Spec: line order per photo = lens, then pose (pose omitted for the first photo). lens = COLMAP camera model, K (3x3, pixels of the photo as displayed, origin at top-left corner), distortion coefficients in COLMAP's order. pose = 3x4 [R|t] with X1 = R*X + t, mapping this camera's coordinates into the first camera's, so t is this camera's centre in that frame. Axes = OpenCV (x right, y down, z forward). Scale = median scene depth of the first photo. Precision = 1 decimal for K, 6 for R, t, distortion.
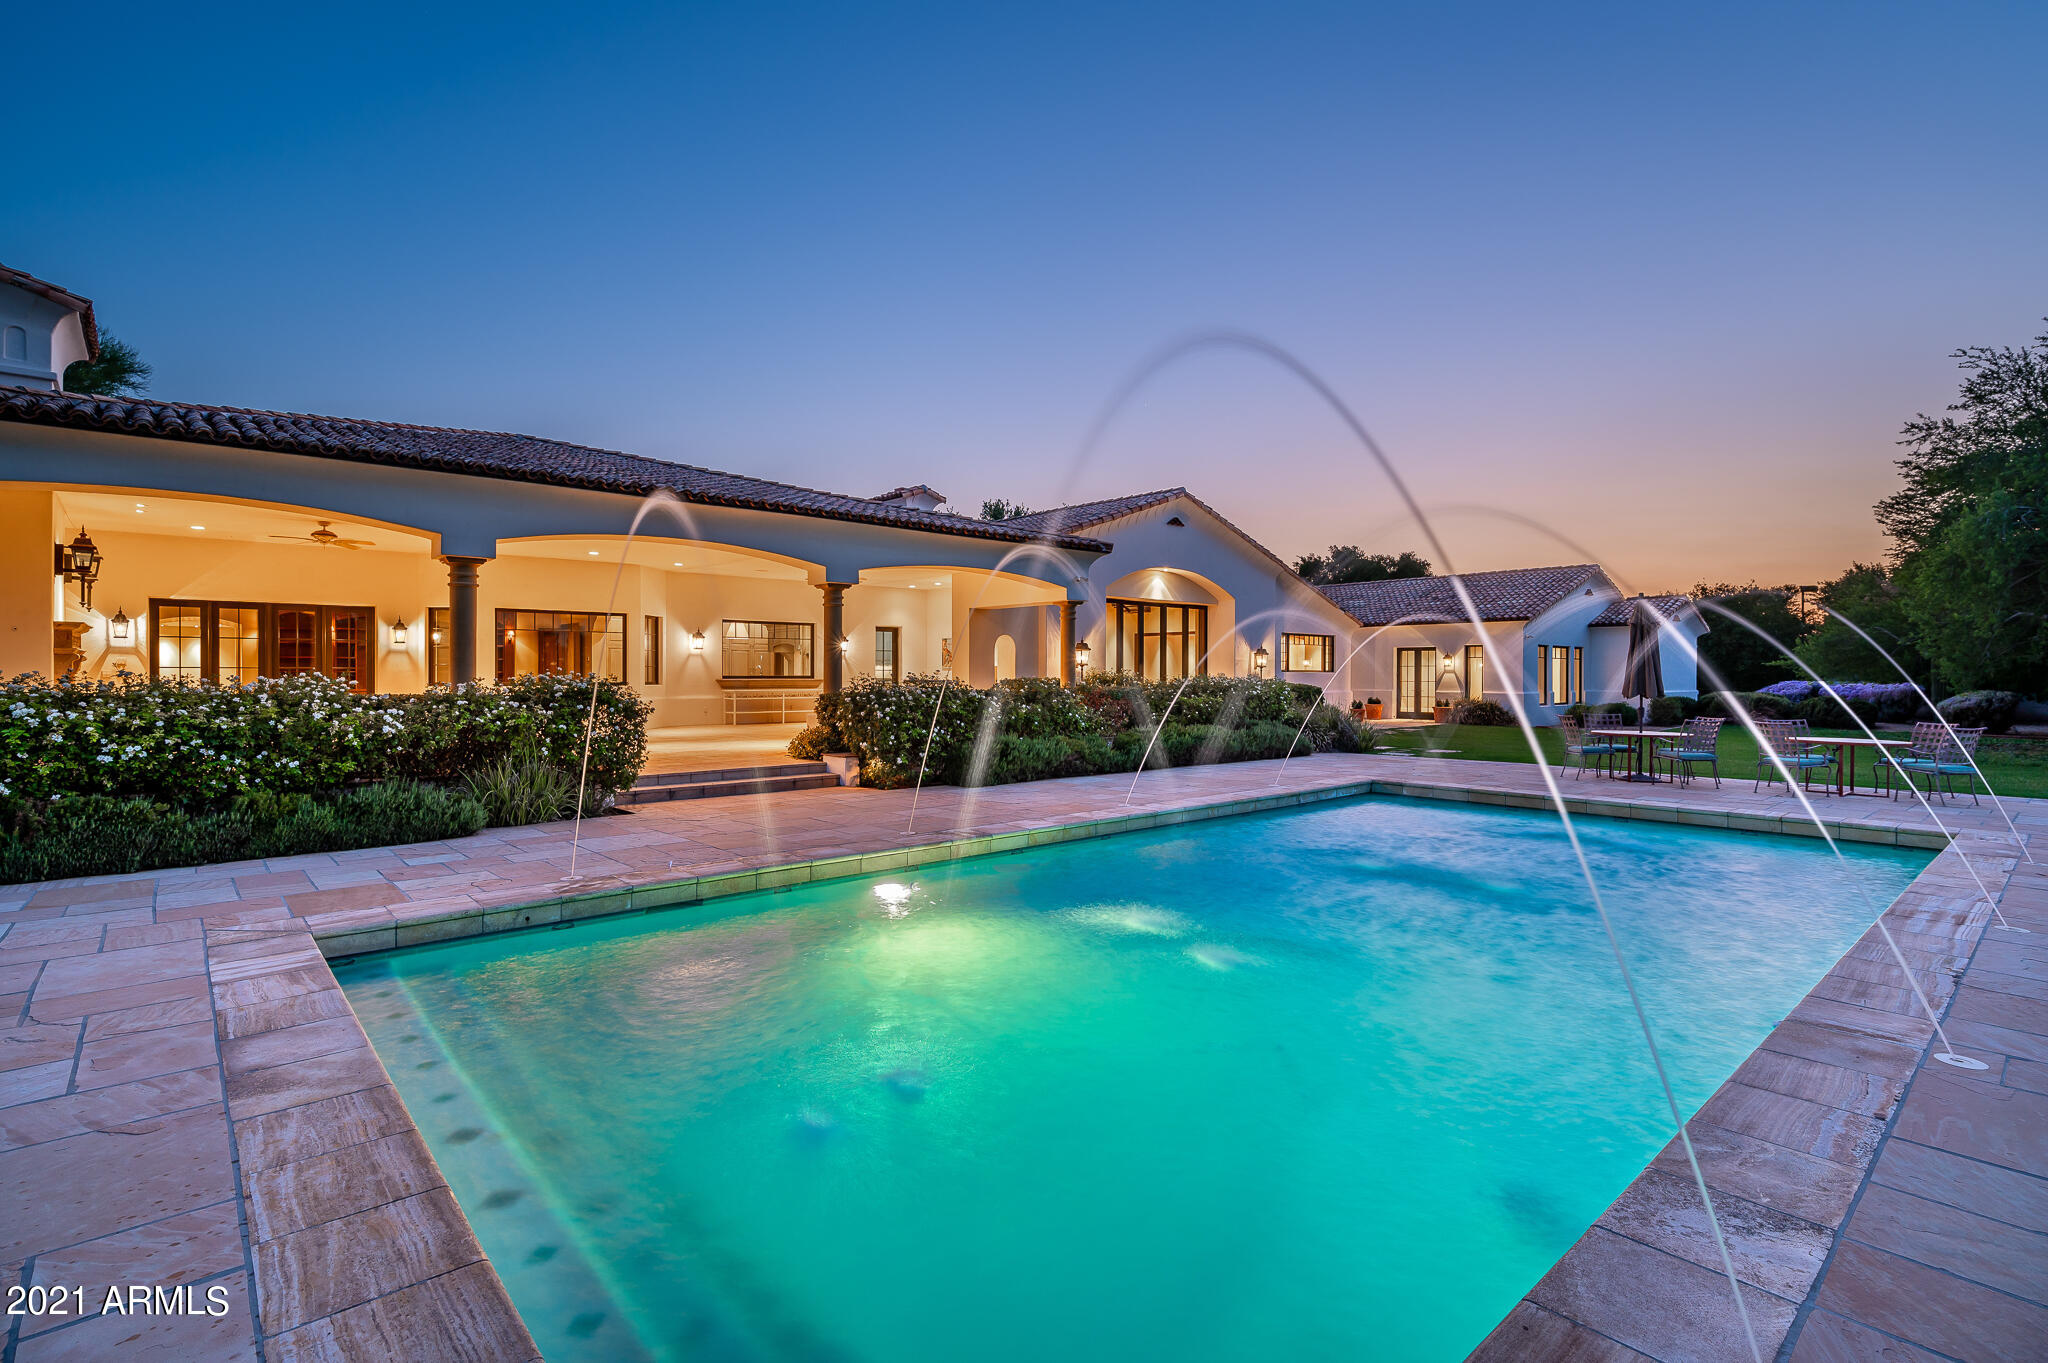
lens RADIAL K [[977.2, 0, 1028.1], [0, 977.2, 673.4], [0, 0, 1]] dist [-0.001462, 0.000070]
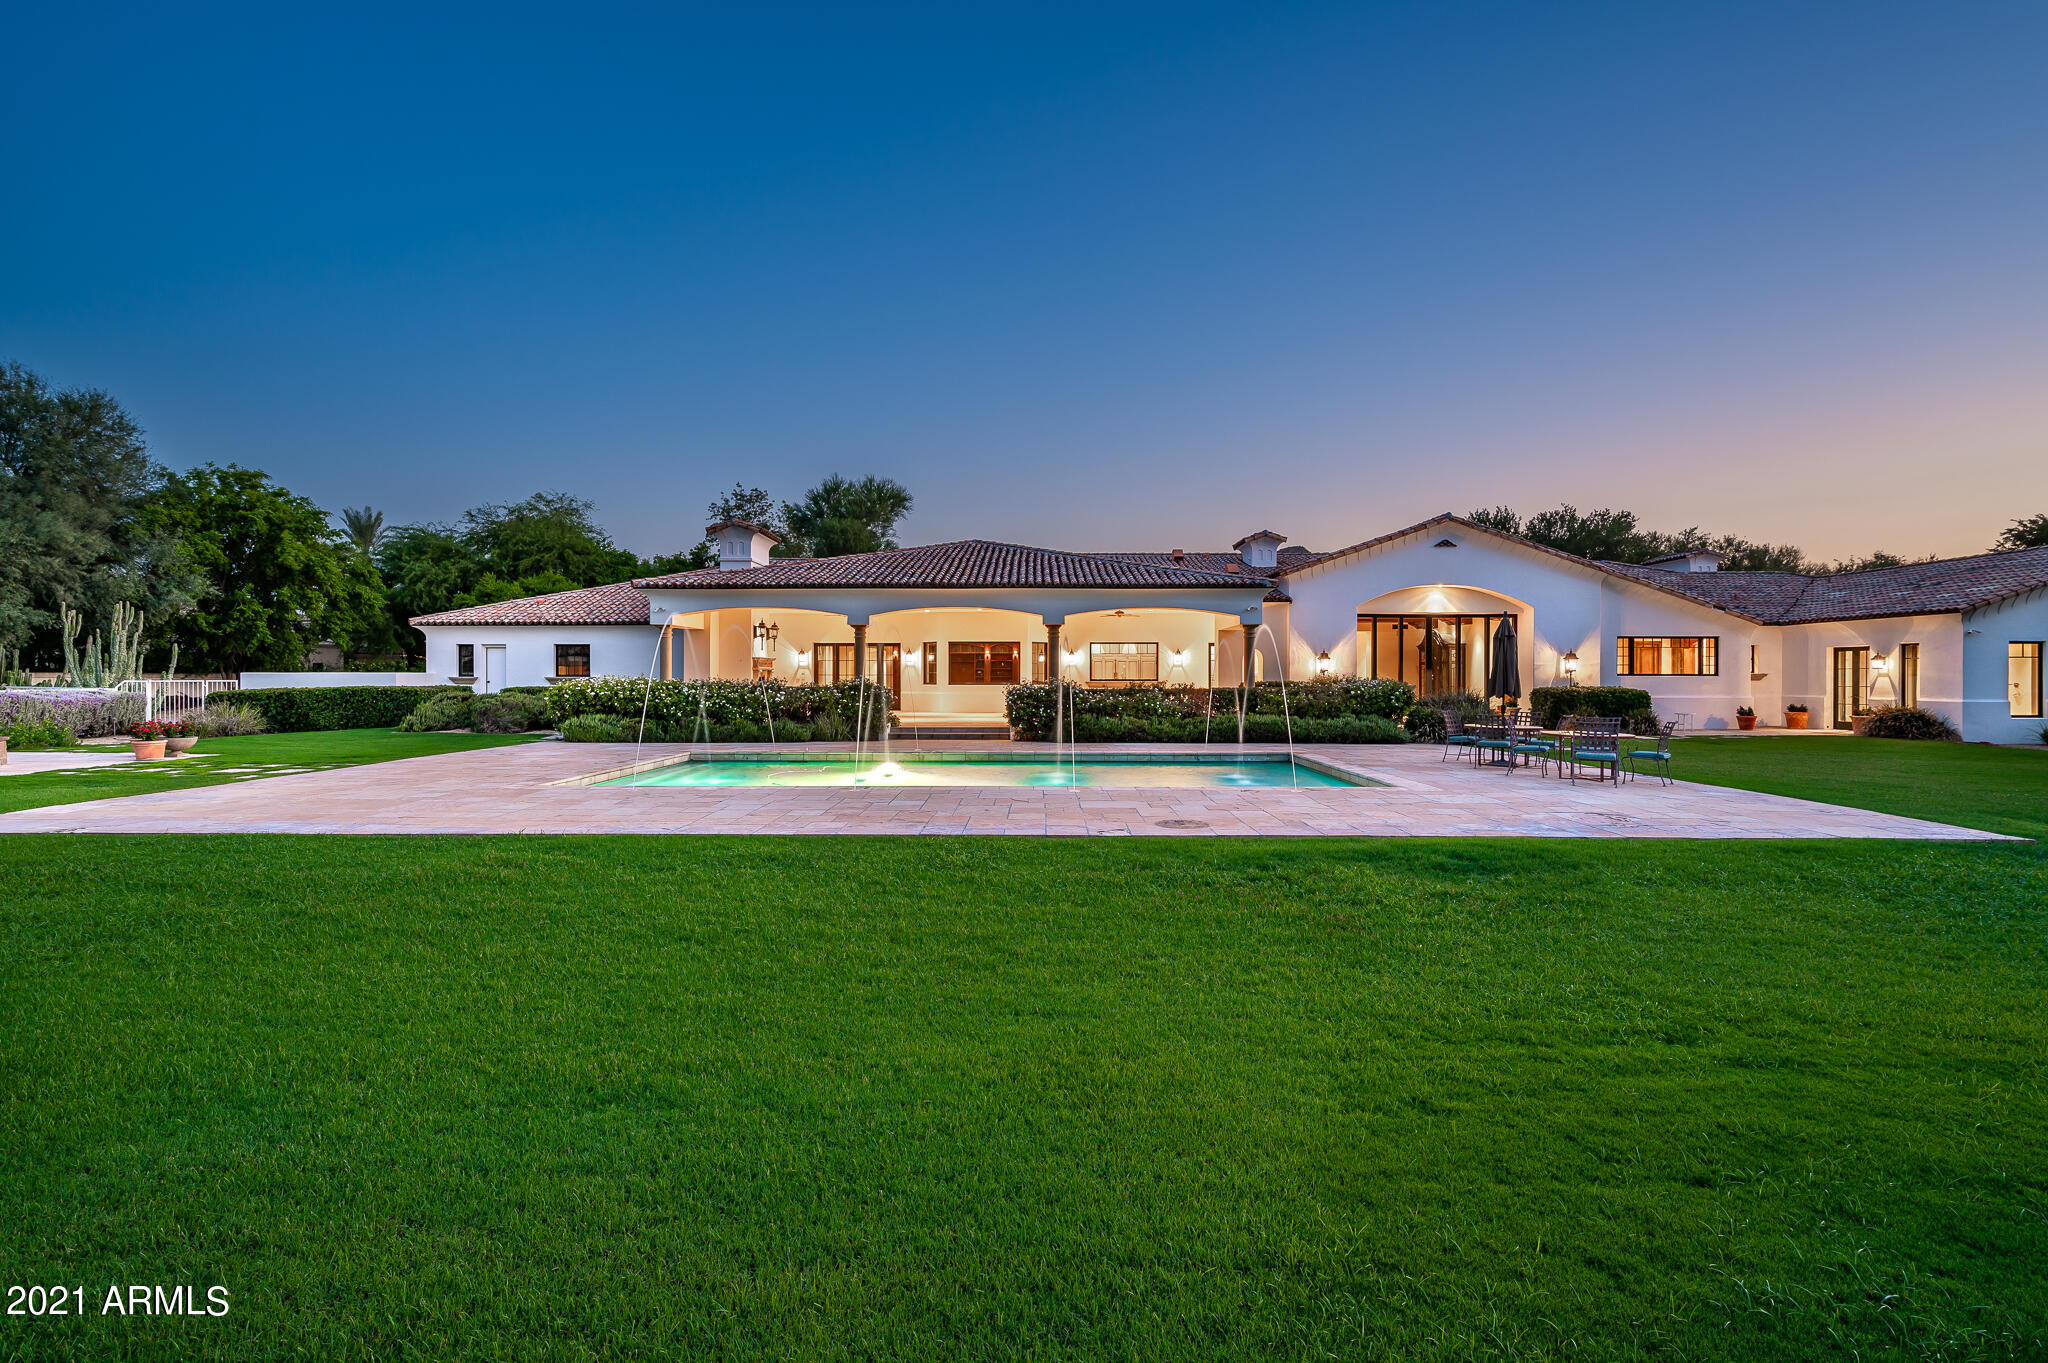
lens RADIAL K [[977.2, 0, 1019.6], [0, 977.2, 682.9], [0, 0, 1]] dist [-0.001462, 0.000070]
pose [[0.735915, 0.001635, -0.677072, 0.556741], [0.000638, 0.999995, 0.003109, 0.002434], [0.677074, -0.002720, 0.735910, -0.169109]]
